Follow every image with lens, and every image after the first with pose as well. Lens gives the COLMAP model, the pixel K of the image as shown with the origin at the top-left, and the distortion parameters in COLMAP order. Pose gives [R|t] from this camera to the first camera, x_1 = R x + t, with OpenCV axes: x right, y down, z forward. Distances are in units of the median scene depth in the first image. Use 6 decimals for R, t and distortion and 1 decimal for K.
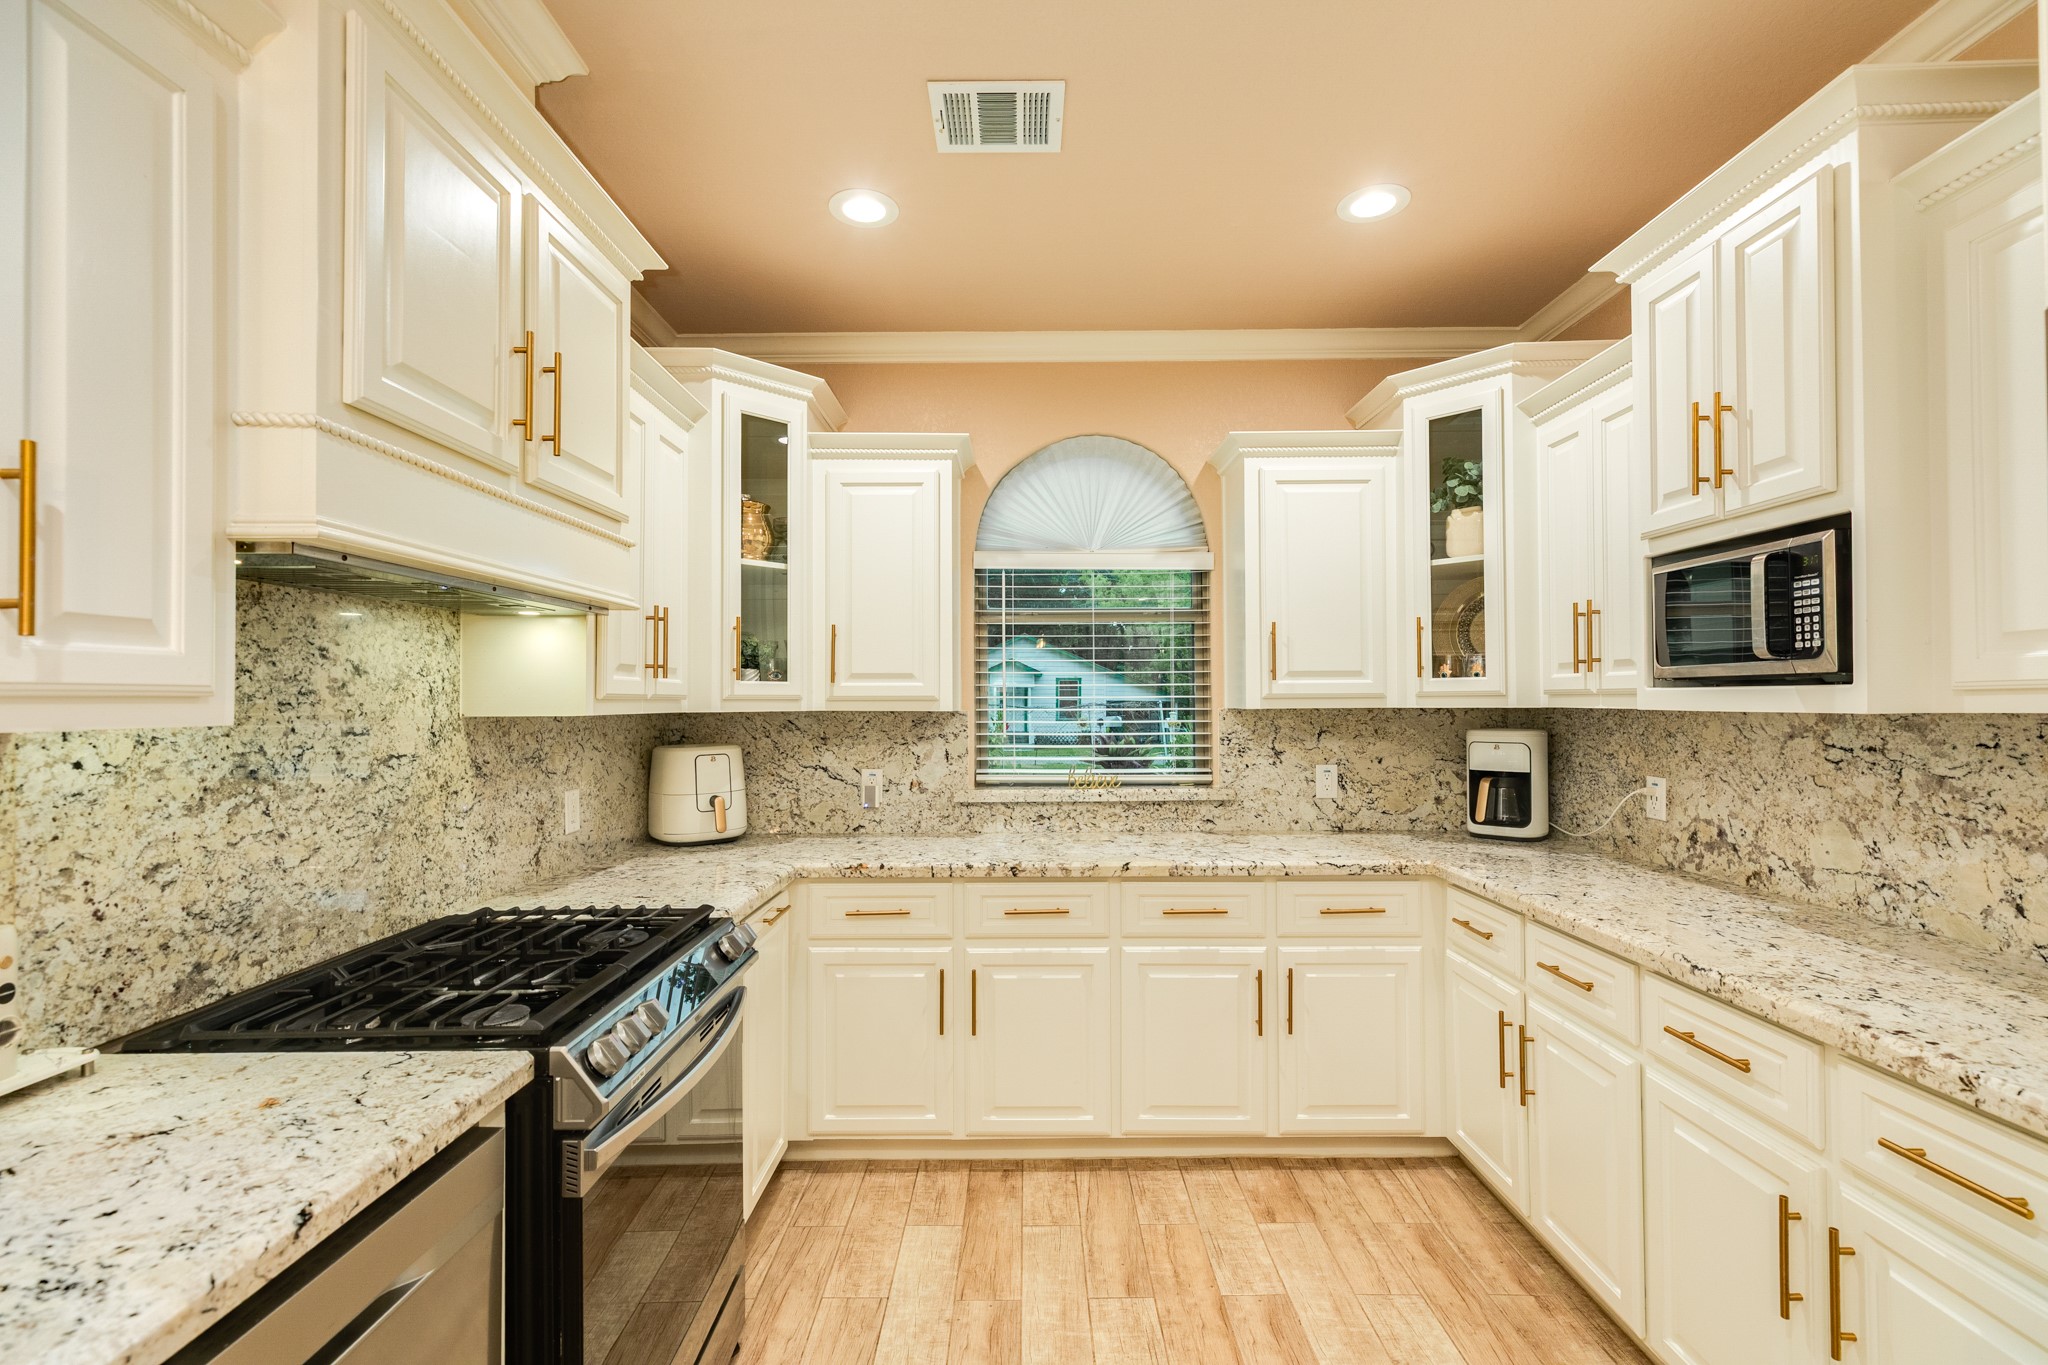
lens RADIAL K [[912.6, 0, 1024.4], [0, 912.6, 687.6], [0, 0, 1]] dist [0.003403, -0.000095]
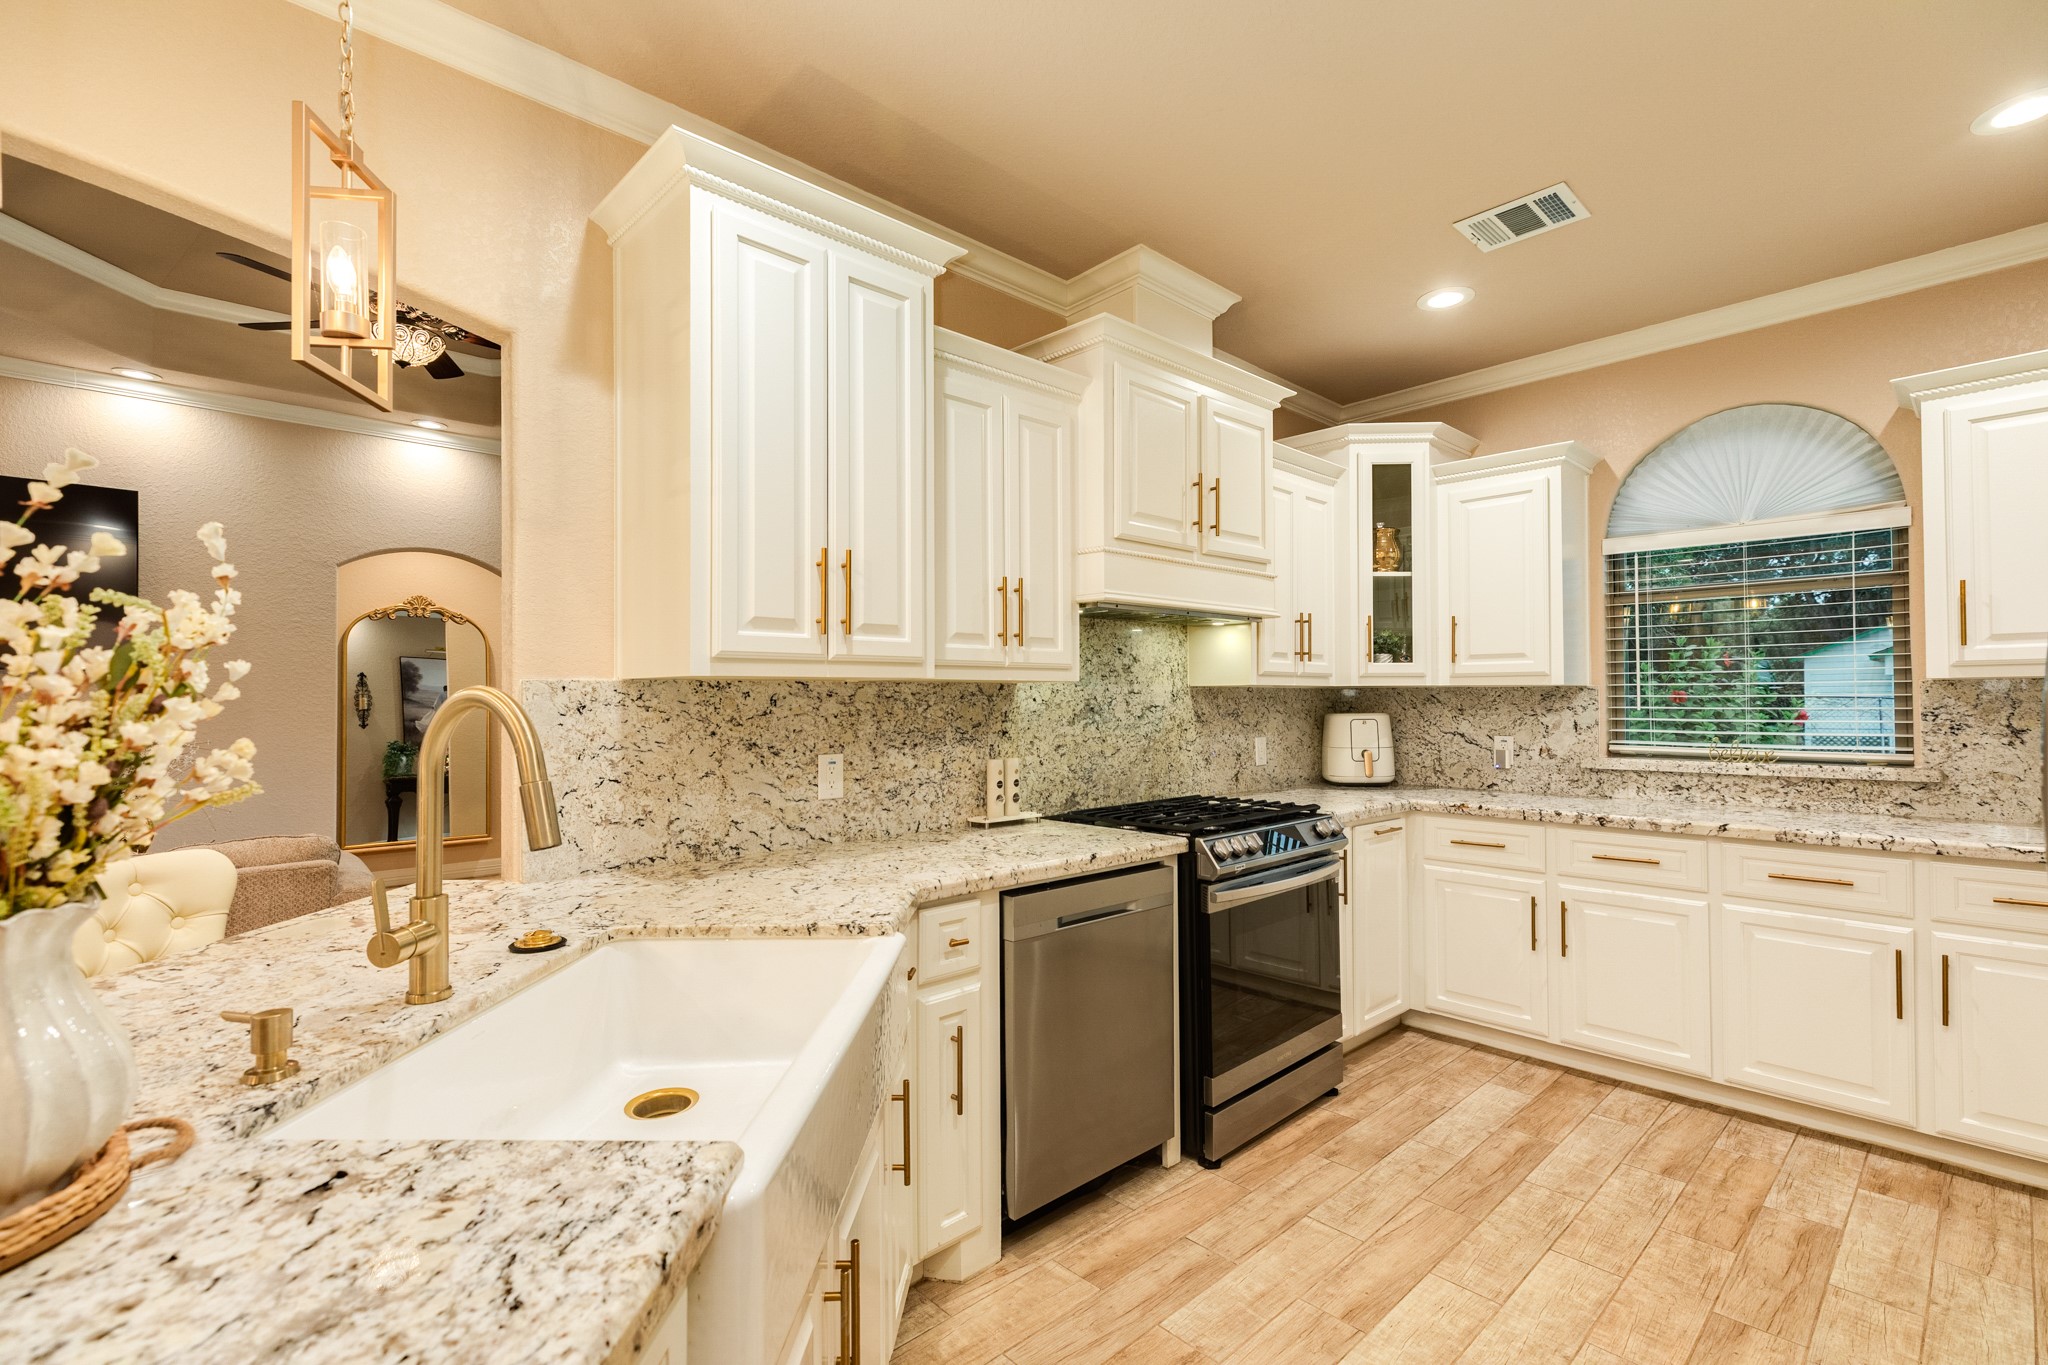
lens RADIAL K [[912.6, 0, 1024.4], [0, 912.6, 687.6], [0, 0, 1]] dist [0.003403, -0.000095]
pose [[0.685028, -0.009464, -0.728455, 0.317639], [0.012368, 0.999923, -0.001359, 0.024688], [0.728411, -0.008079, 0.685092, -0.302467]]
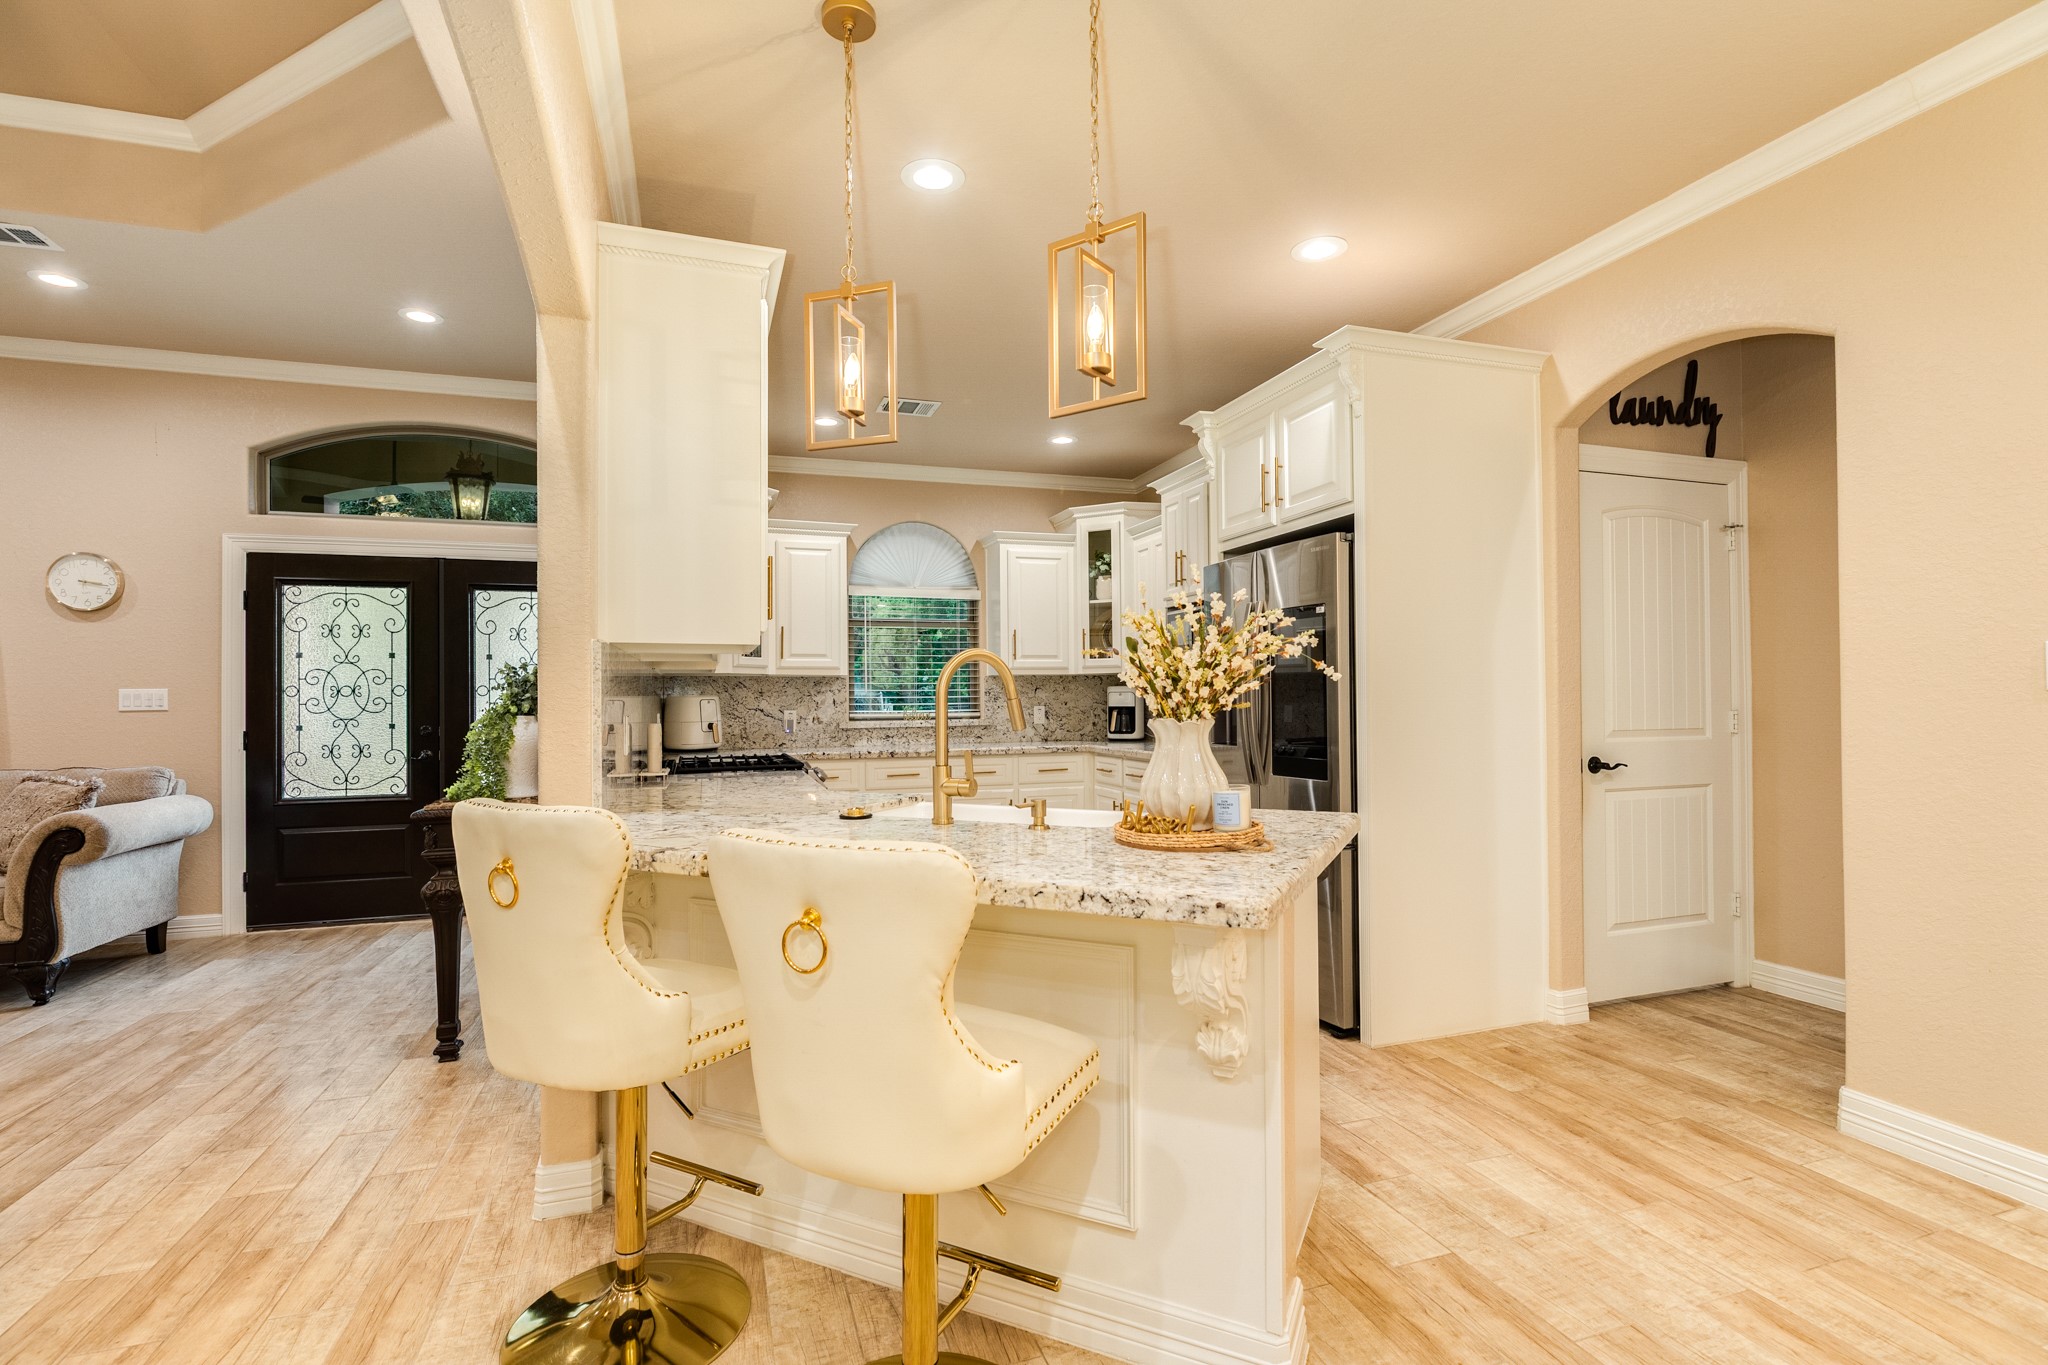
lens RADIAL K [[944.6, 0, 1024.0], [0, 944.6, 682.5], [0, 0, 1]] dist [0.006863, 0.000043]
pose [[0.947567, 0.000853, 0.319557, -0.378054], [0.000730, 0.999988, -0.004834, 0.054458], [-0.319557, 0.004814, 0.947555, -0.982282]]
